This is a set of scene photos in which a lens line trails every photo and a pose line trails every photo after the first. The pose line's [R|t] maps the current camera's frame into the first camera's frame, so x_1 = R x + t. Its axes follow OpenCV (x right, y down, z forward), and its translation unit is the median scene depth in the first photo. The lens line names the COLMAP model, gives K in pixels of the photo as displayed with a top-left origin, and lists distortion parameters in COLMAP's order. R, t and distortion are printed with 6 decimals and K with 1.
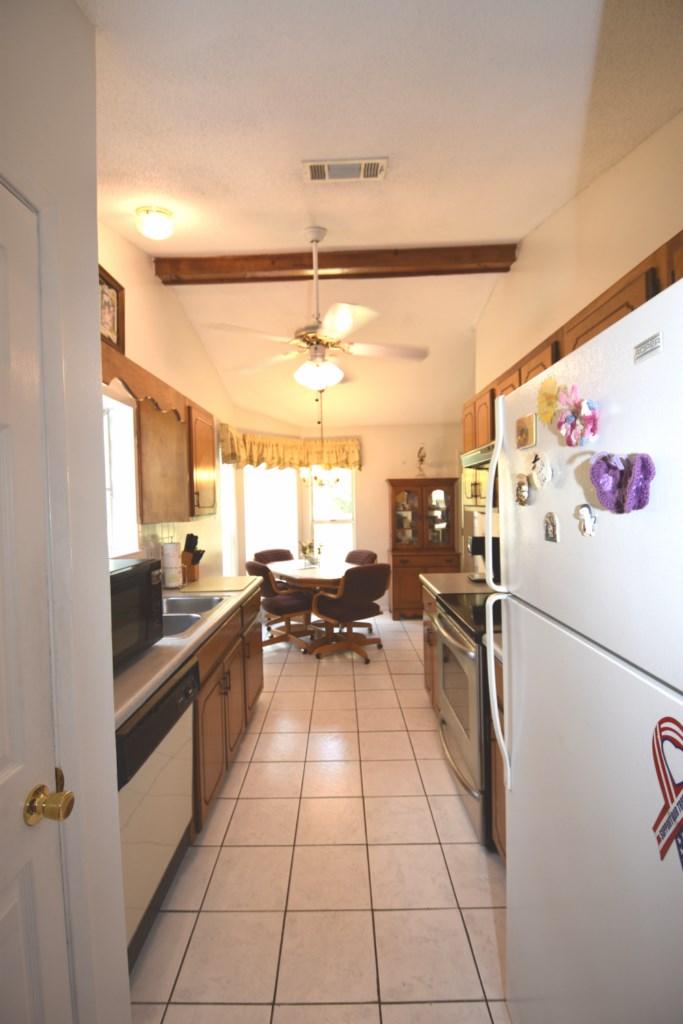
lens RADIAL K [[446.6, 0, 333.3], [0, 446.6, 510.6], [0, 0, 1]] dist [0.016564, -0.022754]
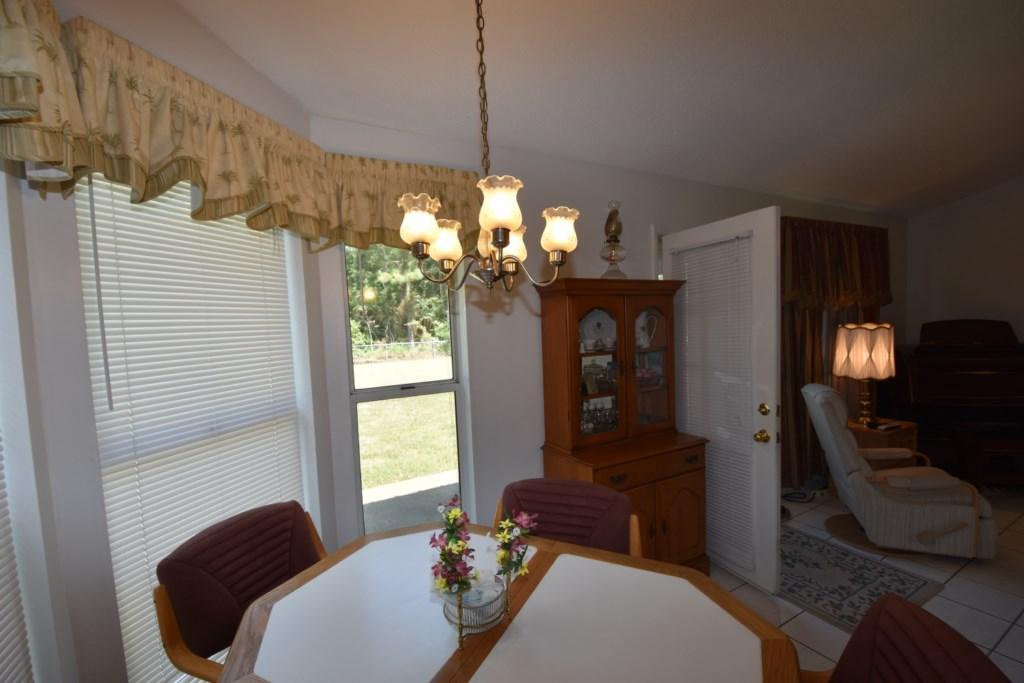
lens RADIAL K [[446.6, 0, 511.7], [0, 446.6, 349.6], [0, 0, 1]] dist [0.016564, -0.022754]
pose [[0.863124, -0.045357, 0.502951, -0.121874], [0.032632, 0.998886, 0.034080, -0.021640], [-0.503936, -0.013002, 0.863643, 0.668071]]
